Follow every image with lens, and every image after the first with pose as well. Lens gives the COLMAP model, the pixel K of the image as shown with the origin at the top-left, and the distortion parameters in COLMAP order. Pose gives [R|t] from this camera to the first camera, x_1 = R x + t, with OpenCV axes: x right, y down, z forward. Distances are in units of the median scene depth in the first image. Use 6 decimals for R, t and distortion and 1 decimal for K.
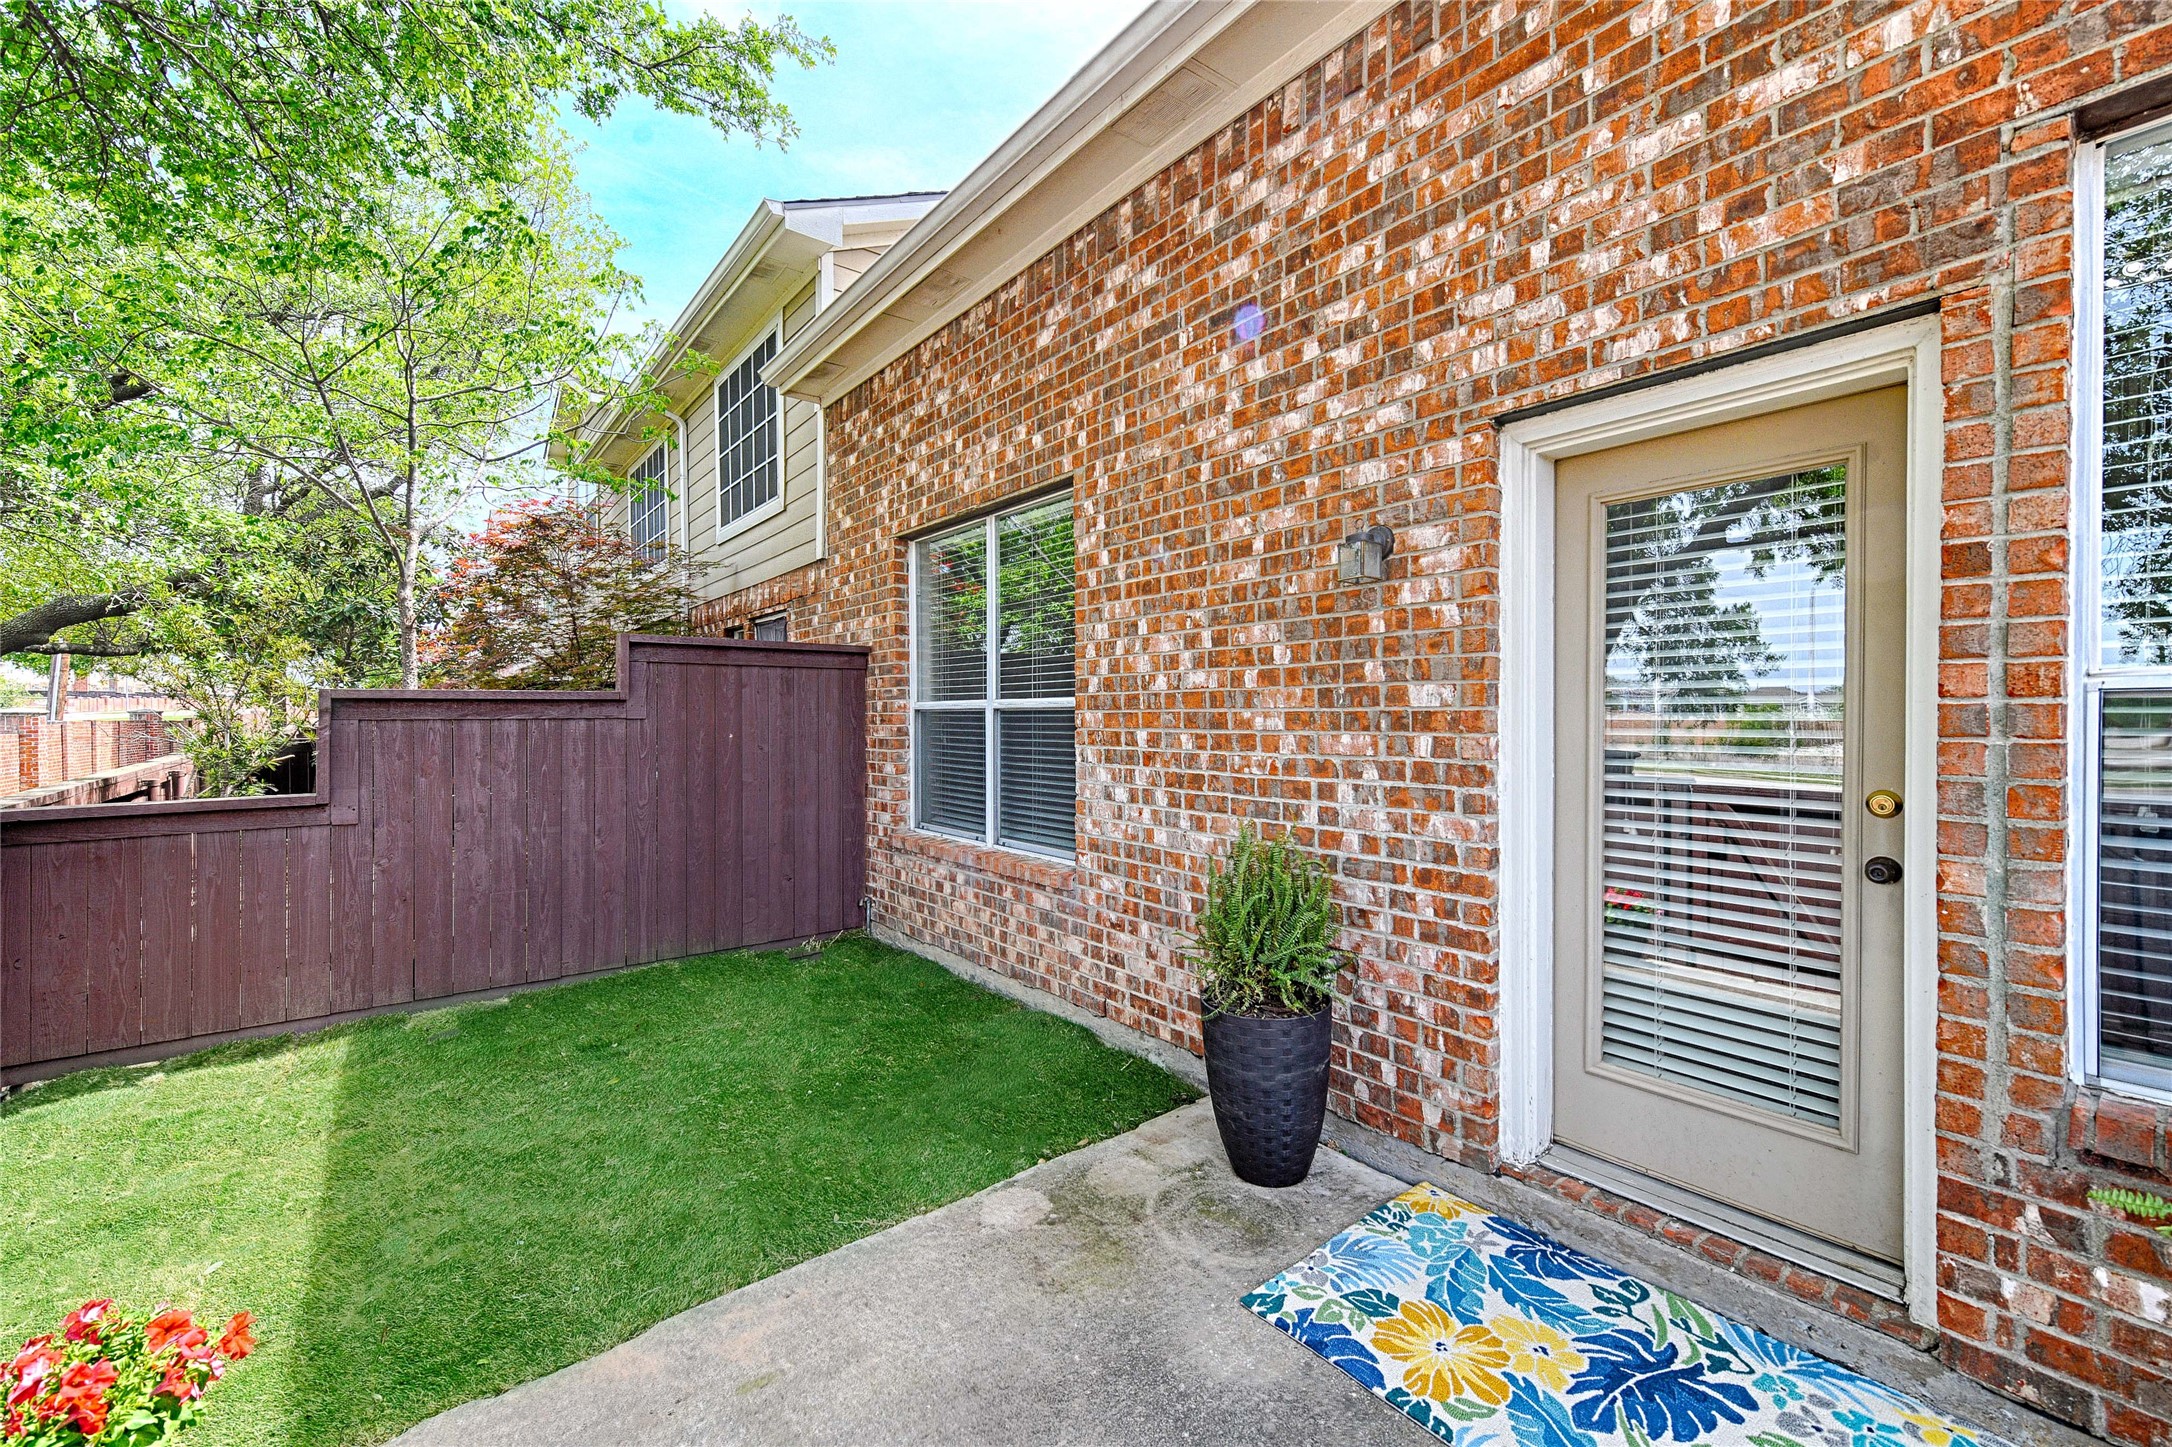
lens RADIAL K [[843.8, 0, 1085.9], [0, 843.8, 722.8], [0, 0, 1]] dist [0.009992, -0.000334]
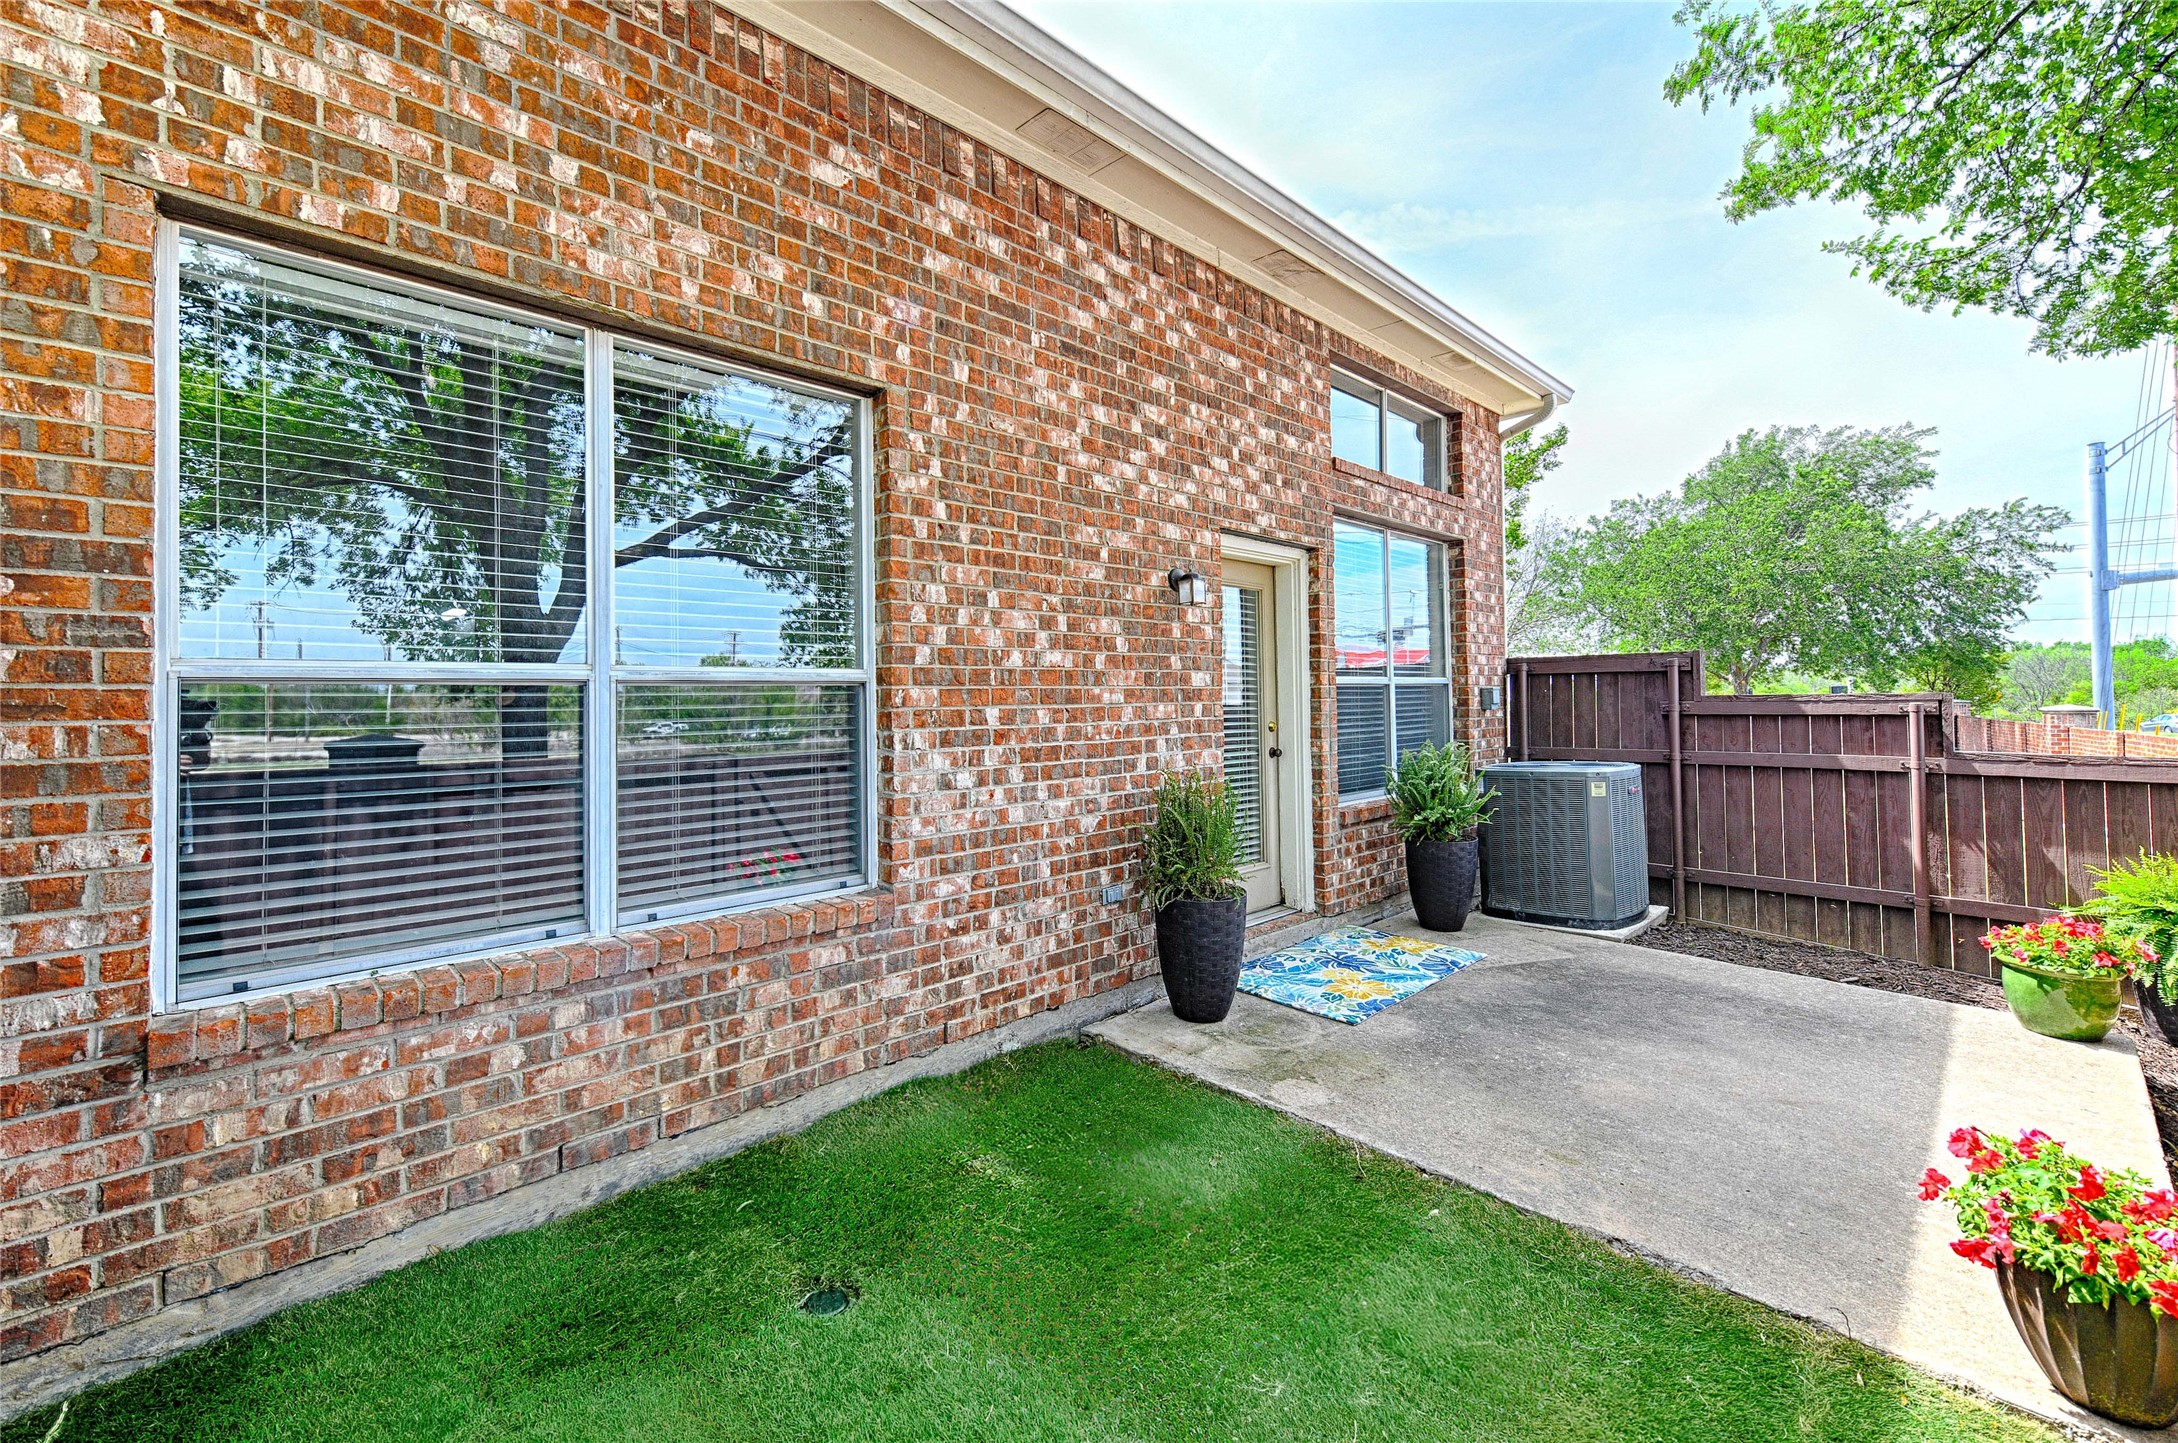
lens RADIAL K [[891.2, 0, 1070.2], [0, 891.2, 685.4], [0, 0, 1]] dist [0.007710, 0.000396]
pose [[-0.062502, 0.020671, 0.997831, -1.030393], [0.021781, 0.999576, -0.019343, 0.005829], [-0.997807, 0.020525, -0.062925, 1.066563]]
